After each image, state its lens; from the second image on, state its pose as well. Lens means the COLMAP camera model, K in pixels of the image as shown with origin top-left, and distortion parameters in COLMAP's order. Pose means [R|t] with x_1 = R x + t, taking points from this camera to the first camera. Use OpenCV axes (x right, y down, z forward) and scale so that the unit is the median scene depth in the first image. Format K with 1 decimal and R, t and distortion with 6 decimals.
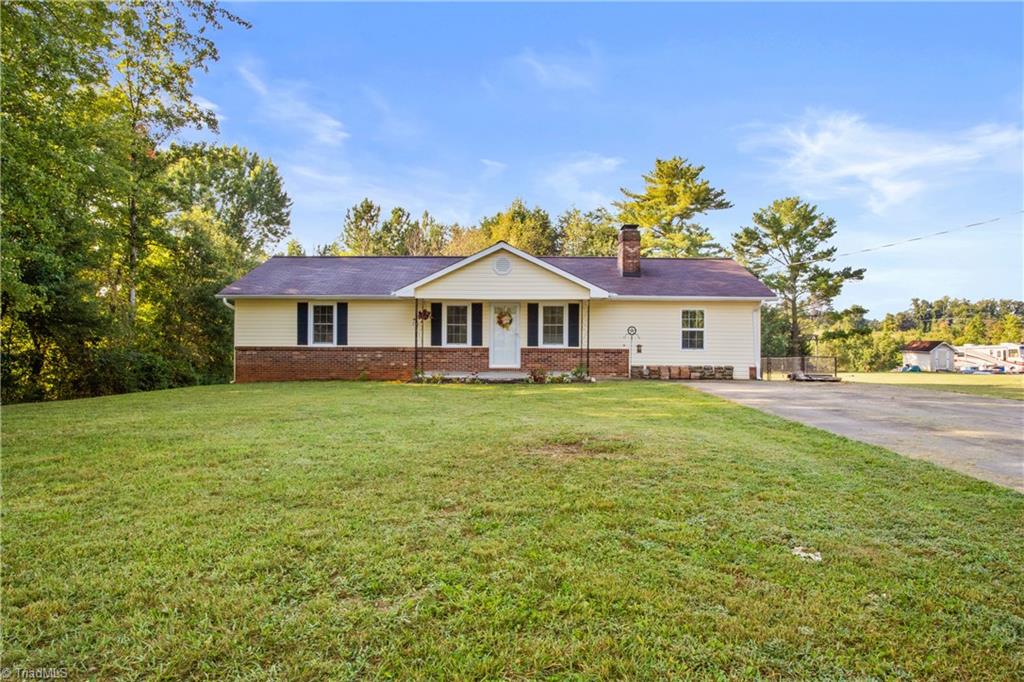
lens RADIAL K [[660.2, 0, 505.5], [0, 660.2, 333.8], [0, 0, 1]] dist [-0.032190, 0.001227]
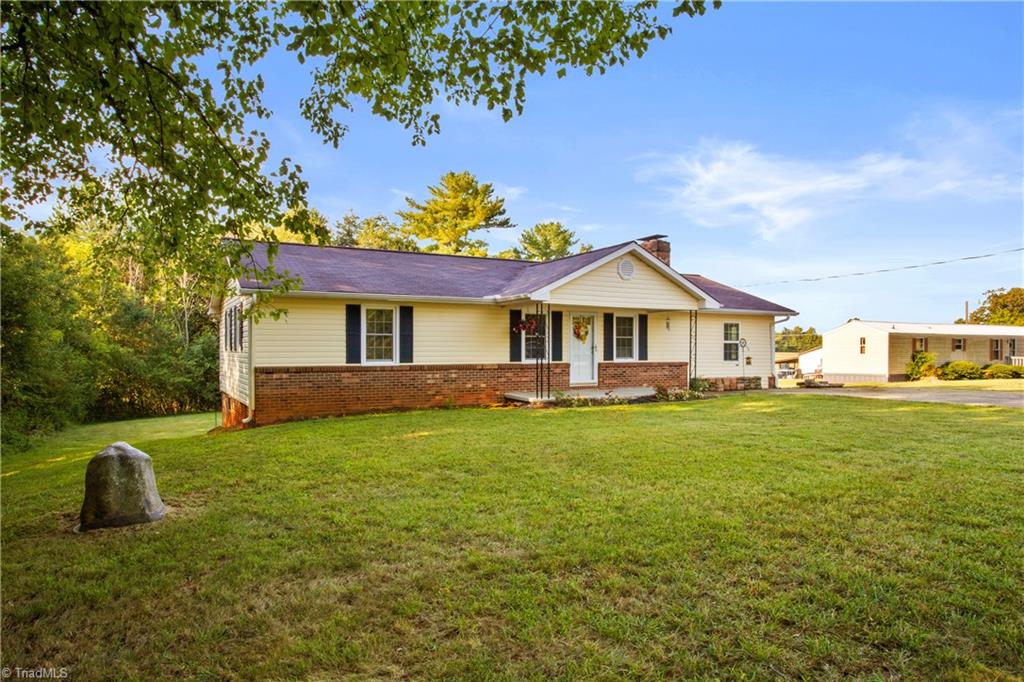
lens RADIAL K [[660.2, 0, 507.8], [0, 660.2, 348.4], [0, 0, 1]] dist [-0.032190, 0.001227]
pose [[0.860099, -0.004993, 0.510102, -0.535527], [0.006108, 0.999981, -0.000511, 0.001819], [-0.510090, 0.003555, 0.860114, 0.293289]]
